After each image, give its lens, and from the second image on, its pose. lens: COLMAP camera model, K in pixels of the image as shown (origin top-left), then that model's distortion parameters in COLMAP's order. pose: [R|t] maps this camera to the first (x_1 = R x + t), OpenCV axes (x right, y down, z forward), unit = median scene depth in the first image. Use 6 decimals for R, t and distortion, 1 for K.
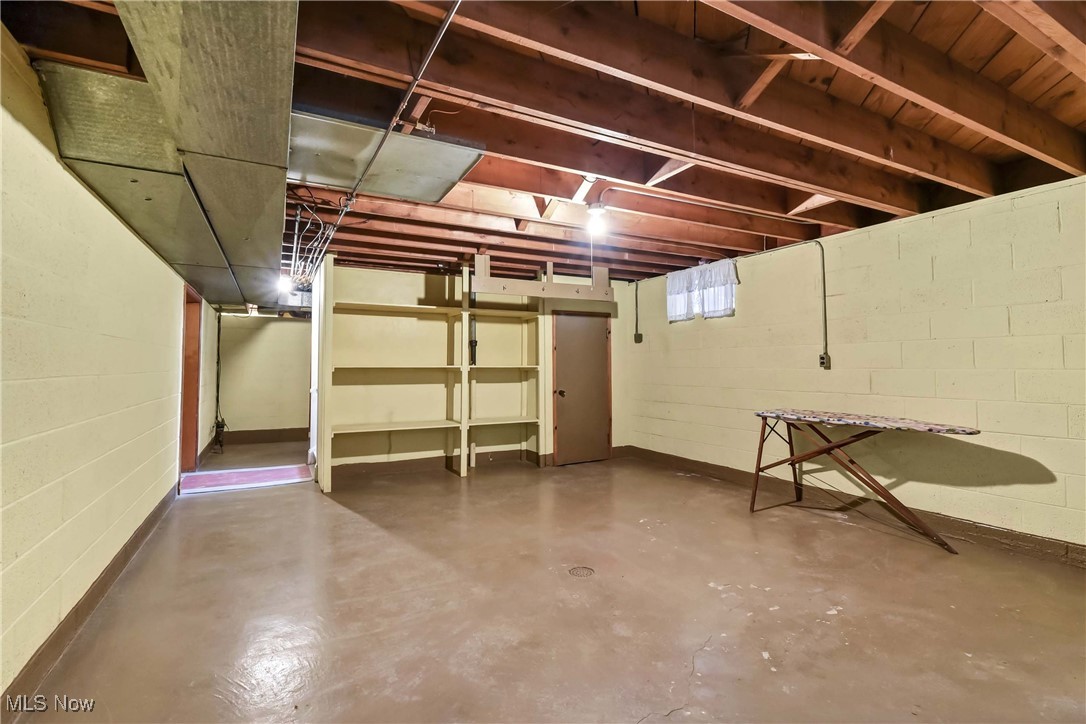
lens RADIAL K [[459.1, 0, 542.6], [0, 459.1, 367.3], [0, 0, 1]] dist [-0.002025, -0.000722]
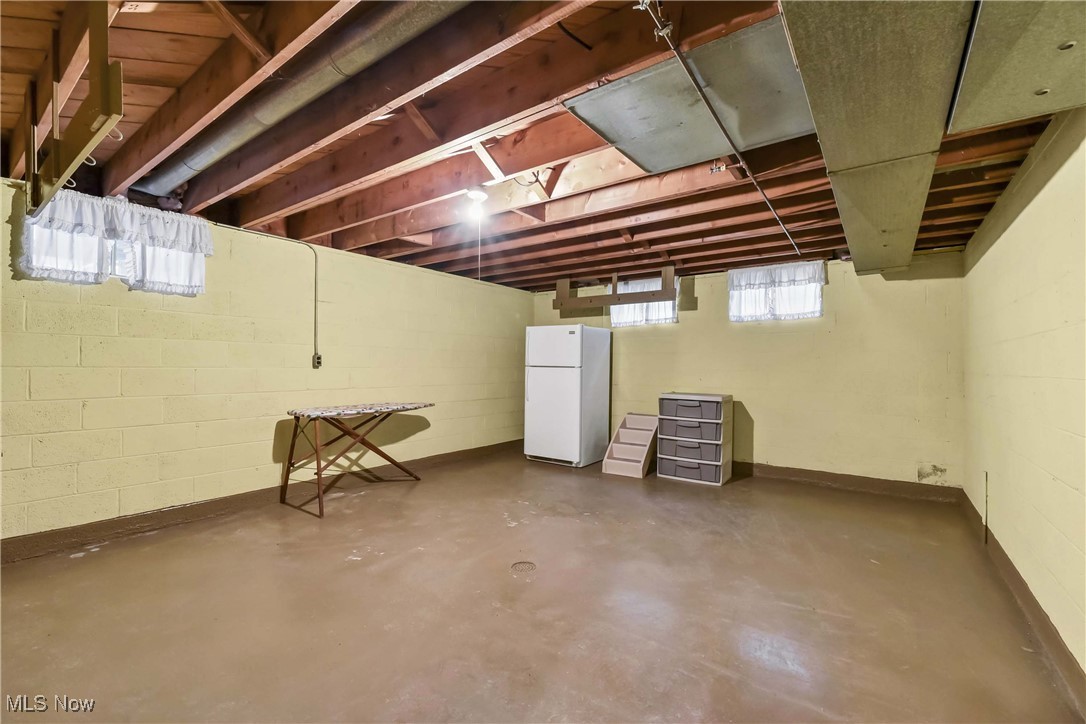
lens RADIAL K [[459.1, 0, 542.6], [0, 459.1, 367.3], [0, 0, 1]] dist [-0.002025, -0.000722]
pose [[-0.401495, 0.004887, 0.915848, -0.762904], [-0.007189, 0.999938, -0.008487, 0.008460], [-0.915833, -0.009992, -0.401435, 1.204514]]
